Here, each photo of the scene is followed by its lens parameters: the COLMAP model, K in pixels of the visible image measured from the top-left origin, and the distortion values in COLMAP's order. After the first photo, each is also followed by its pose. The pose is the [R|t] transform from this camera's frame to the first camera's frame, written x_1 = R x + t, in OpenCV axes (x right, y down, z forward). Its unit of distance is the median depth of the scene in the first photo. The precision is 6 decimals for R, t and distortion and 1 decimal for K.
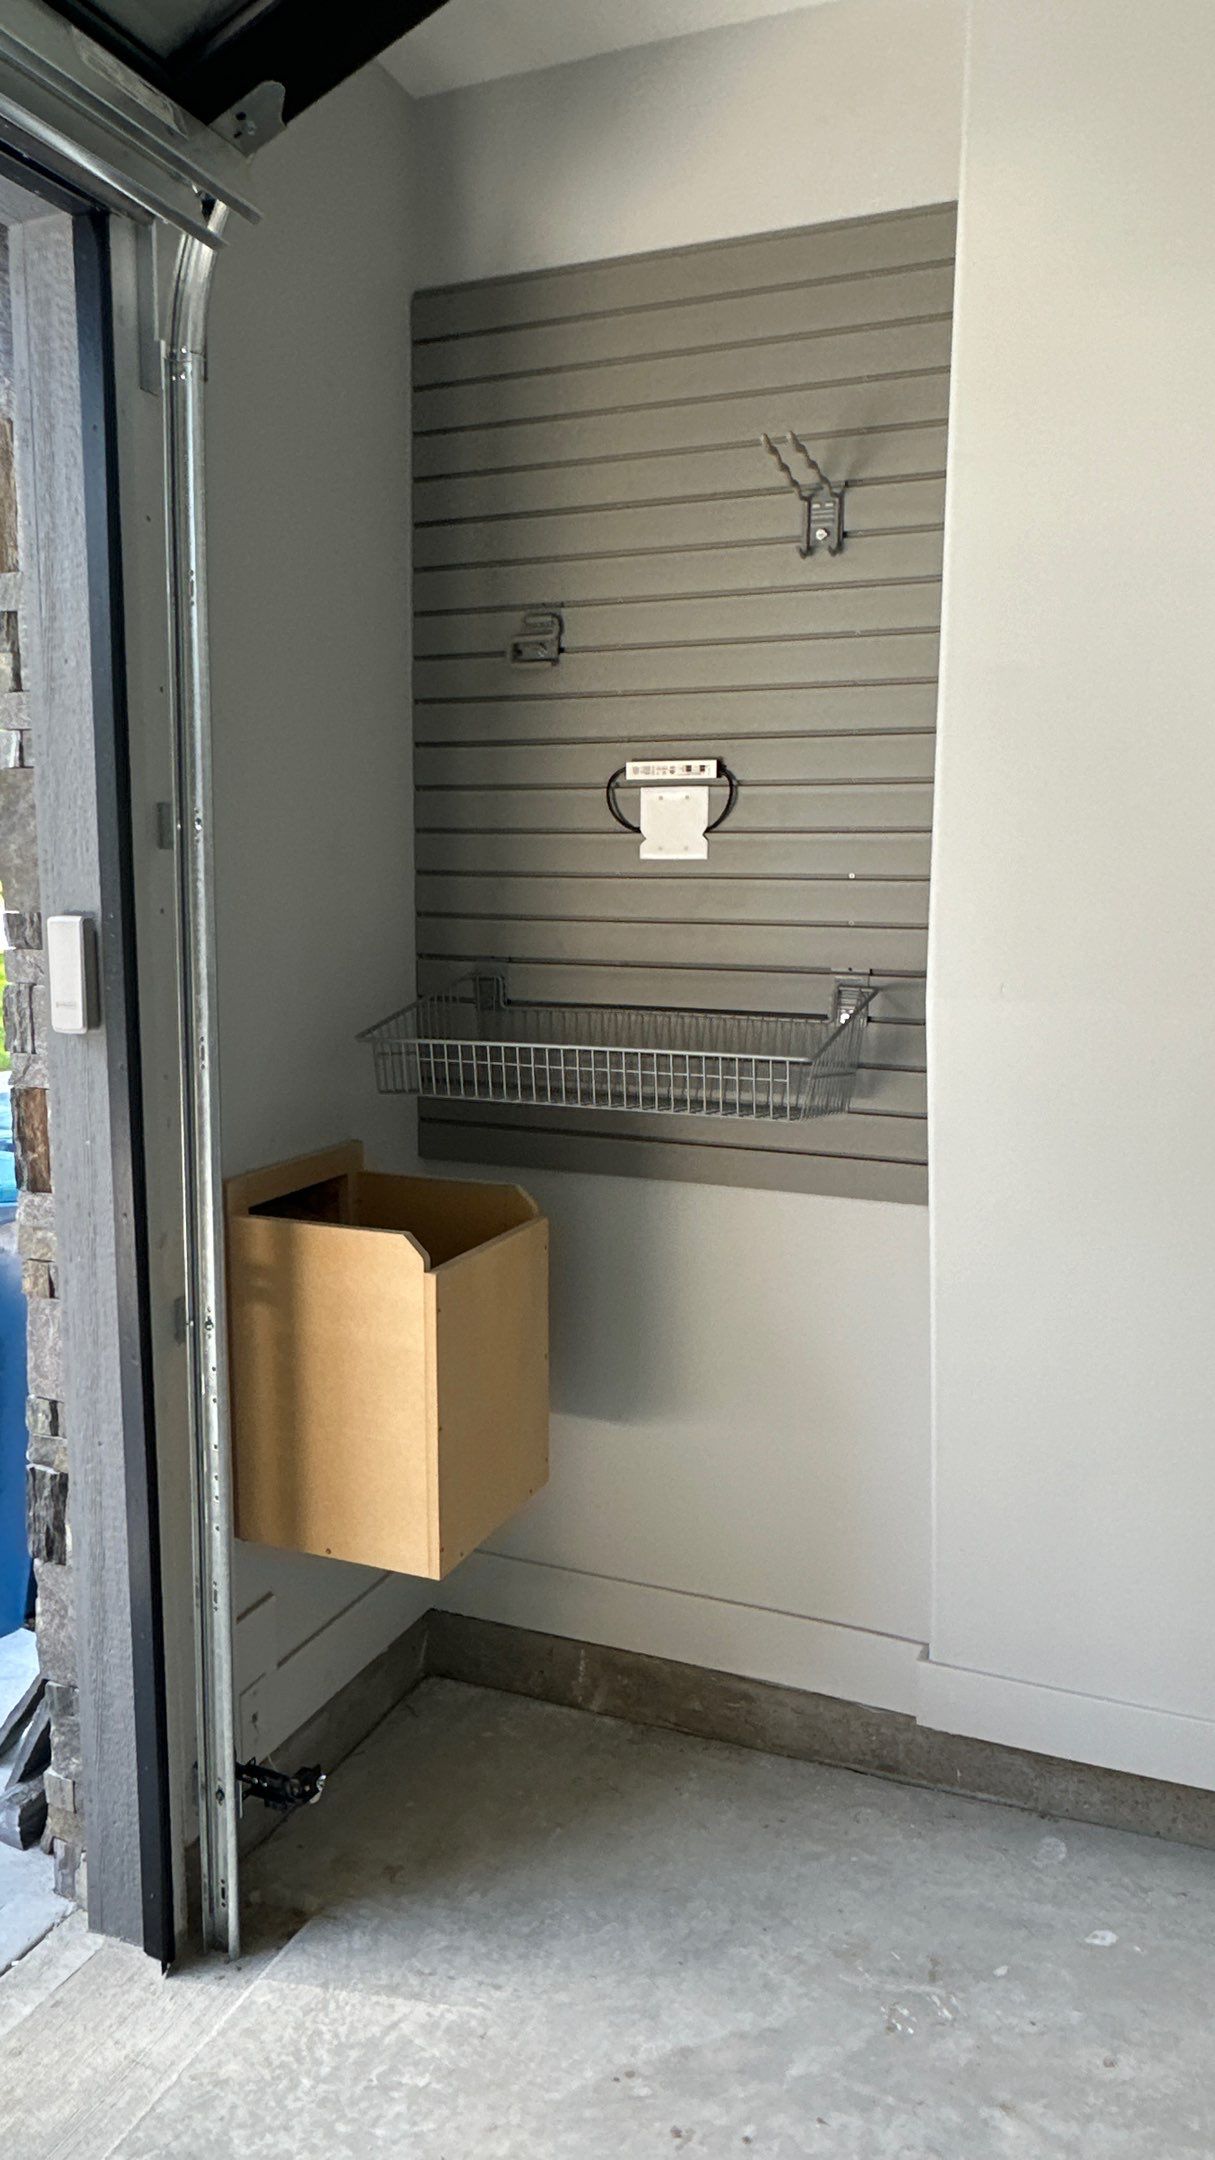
lens RADIAL K [[1437.0, 0, 607.8], [0, 1437.0, 1080.6], [0, 0, 1]] dist [-0.008012, 0.005540]
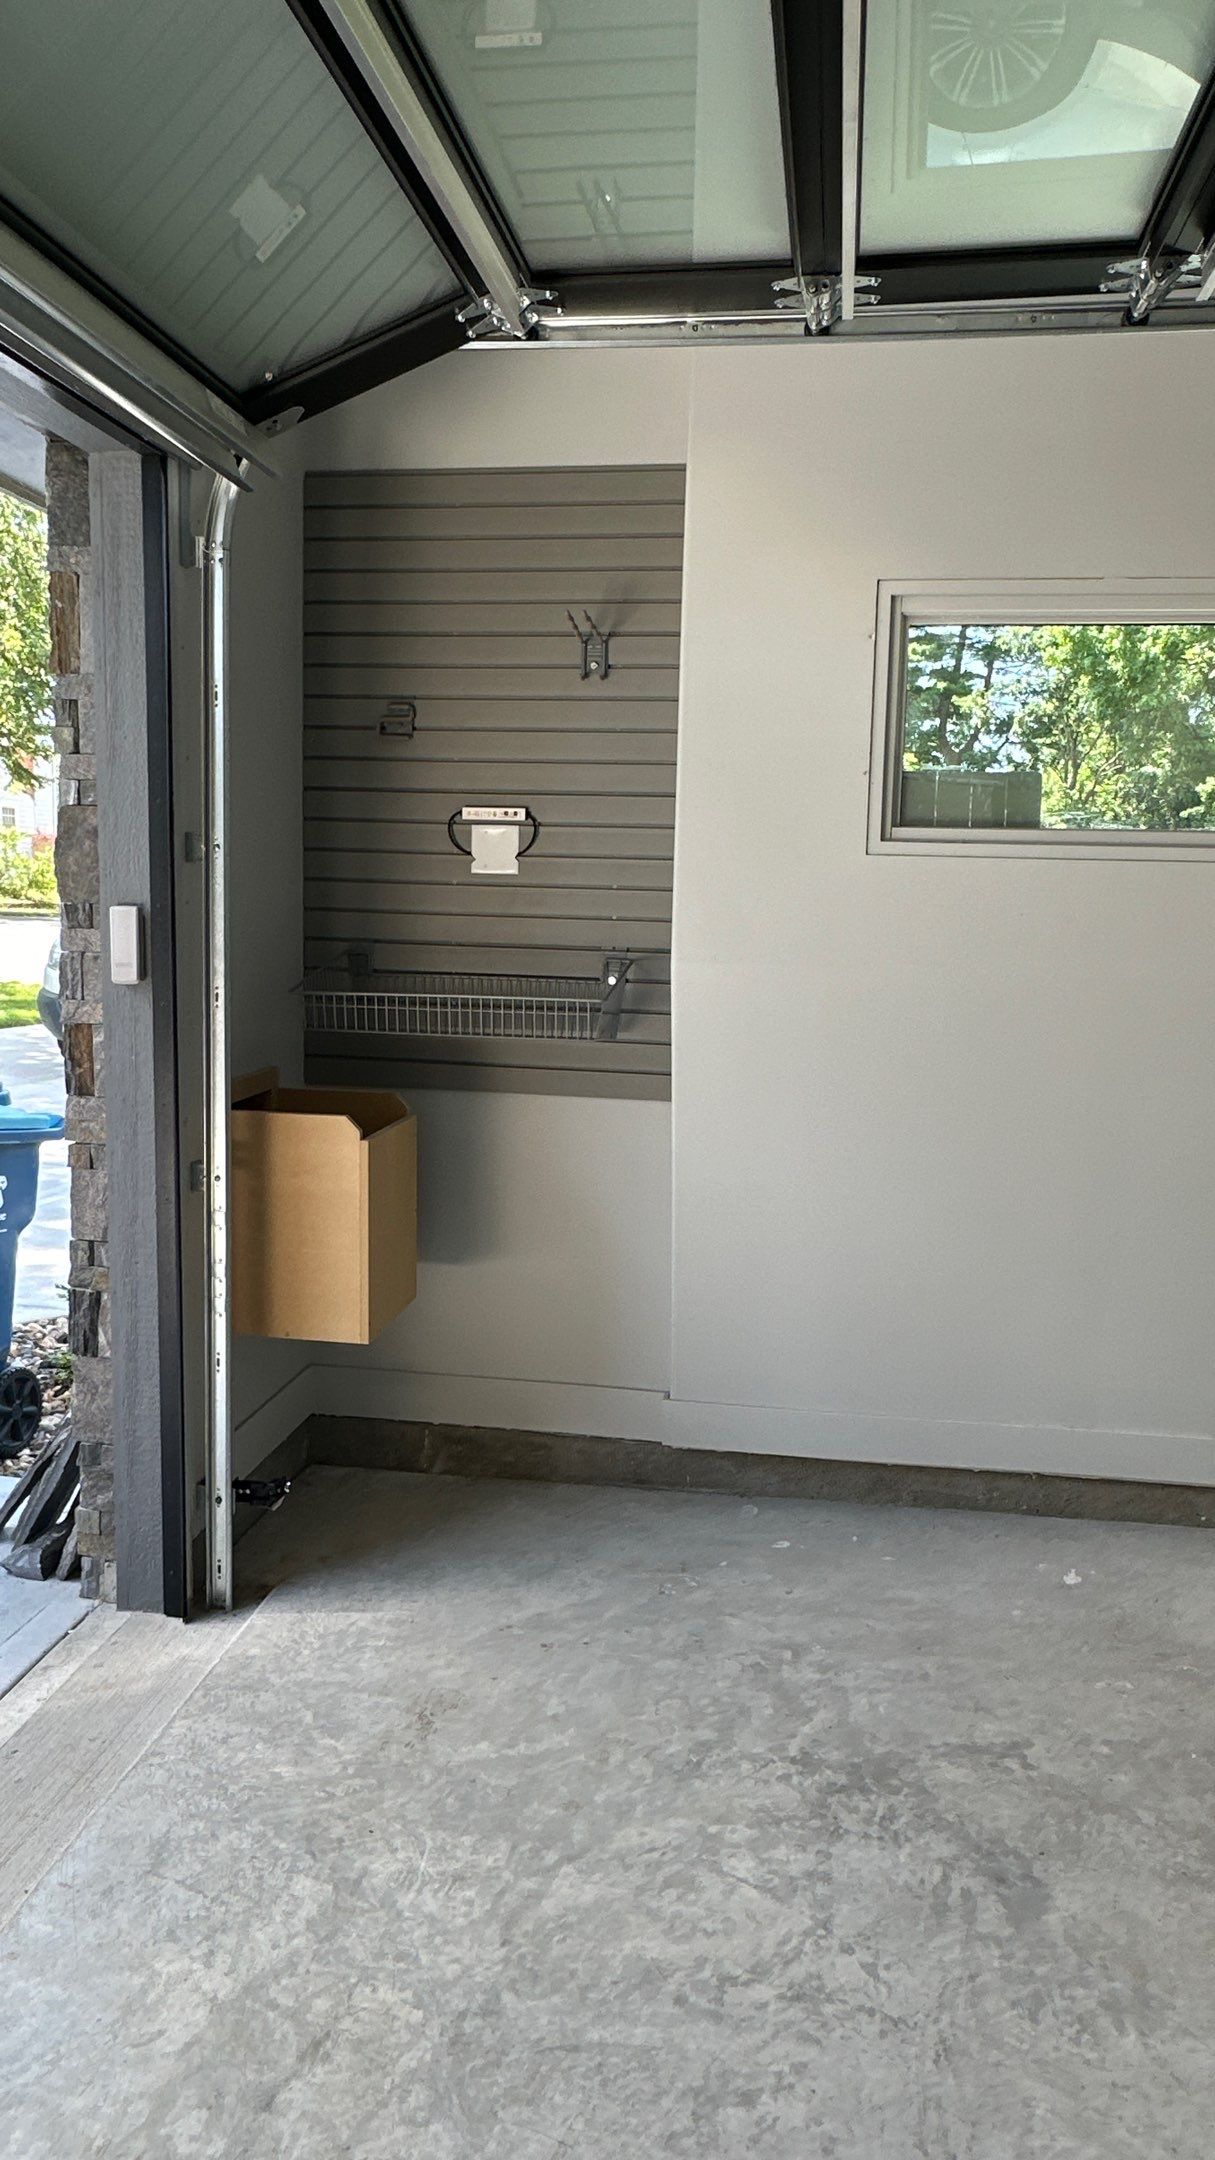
lens RADIAL K [[1437.0, 0, 608.5], [0, 1437.0, 1077.8], [0, 0, 1]] dist [-0.008012, 0.005540]
pose [[0.971626, -0.014817, 0.236057, -0.218142], [0.015643, 0.999876, -0.001627, 0.069007], [-0.236003, 0.005274, 0.971738, -0.528622]]
